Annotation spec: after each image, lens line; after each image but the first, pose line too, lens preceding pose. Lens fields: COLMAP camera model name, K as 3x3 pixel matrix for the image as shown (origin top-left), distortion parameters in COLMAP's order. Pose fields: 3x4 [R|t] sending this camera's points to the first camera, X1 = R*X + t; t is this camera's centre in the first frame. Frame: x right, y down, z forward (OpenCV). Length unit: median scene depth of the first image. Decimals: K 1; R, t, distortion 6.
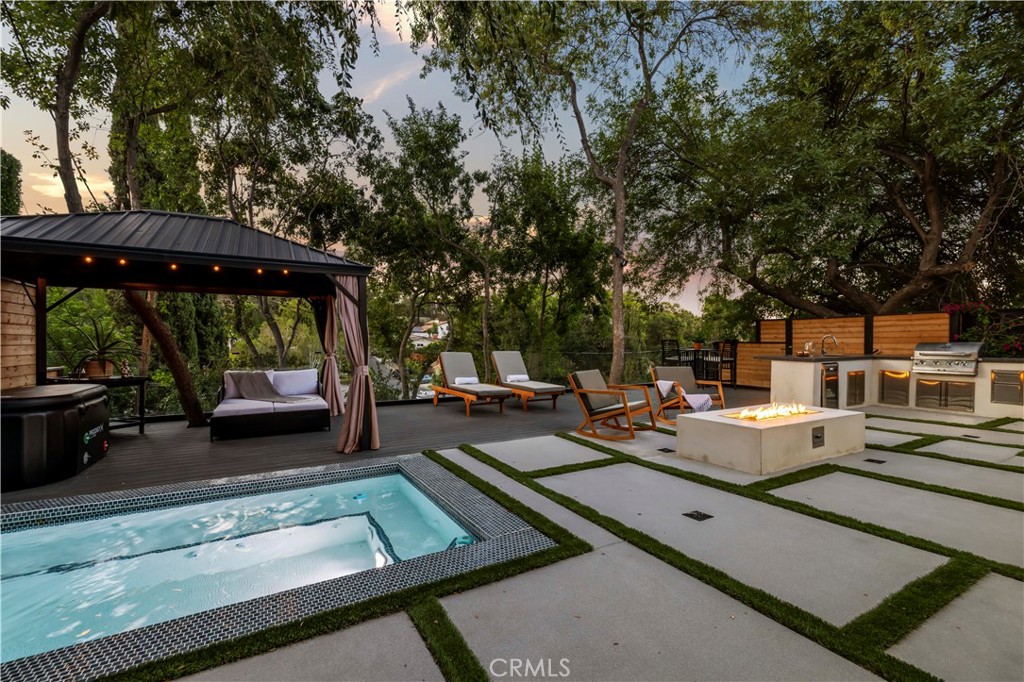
lens RADIAL K [[442.5, 0, 510.5], [0, 442.5, 348.5], [0, 0, 1]] dist [0.004718, 0.001194]
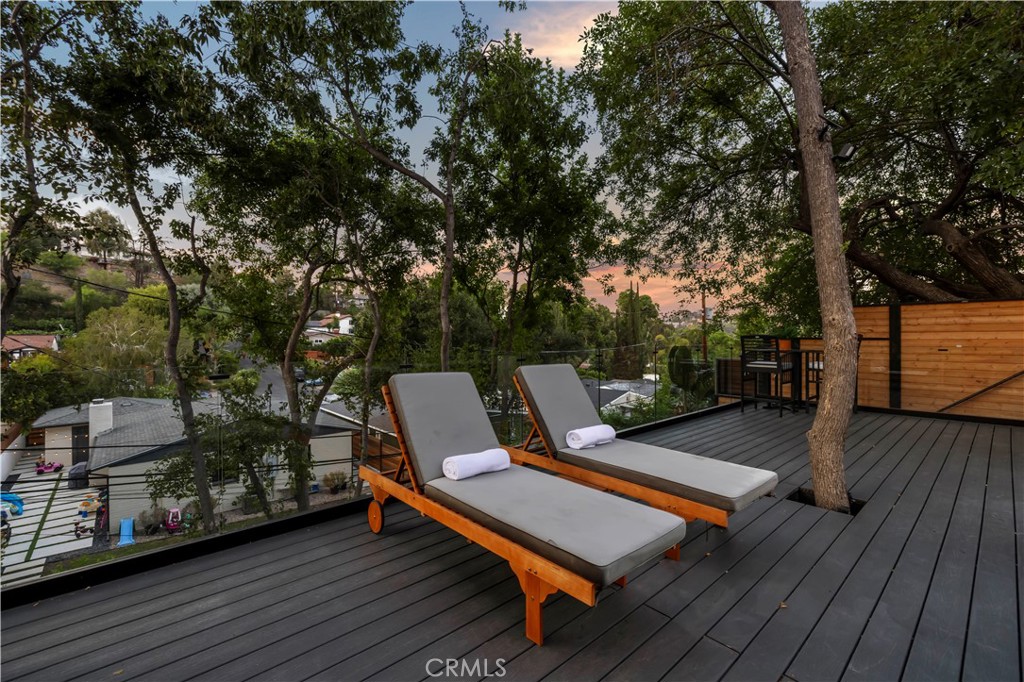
lens RADIAL K [[442.5, 0, 511.0], [0, 442.5, 340.6], [0, 0, 1]] dist [0.004718, 0.001194]
pose [[0.978039, -0.005692, 0.208346, -0.110658], [0.007079, 0.999957, -0.005909, -0.011833], [-0.208303, 0.007254, 0.978037, 0.514198]]
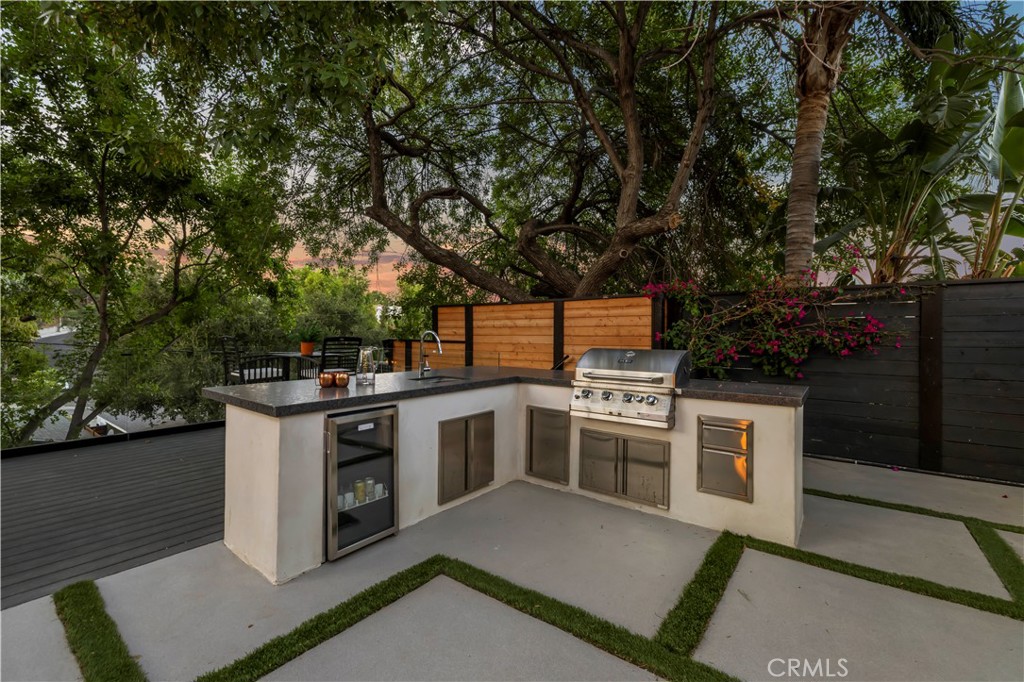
lens RADIAL K [[442.5, 0, 513.9], [0, 442.5, 335.0], [0, 0, 1]] dist [0.004718, 0.001194]
pose [[0.917814, 0.003443, 0.396995, 0.497219], [0.001296, 0.999931, -0.011668, -0.017854], [-0.397008, 0.011224, 0.917747, 0.450071]]
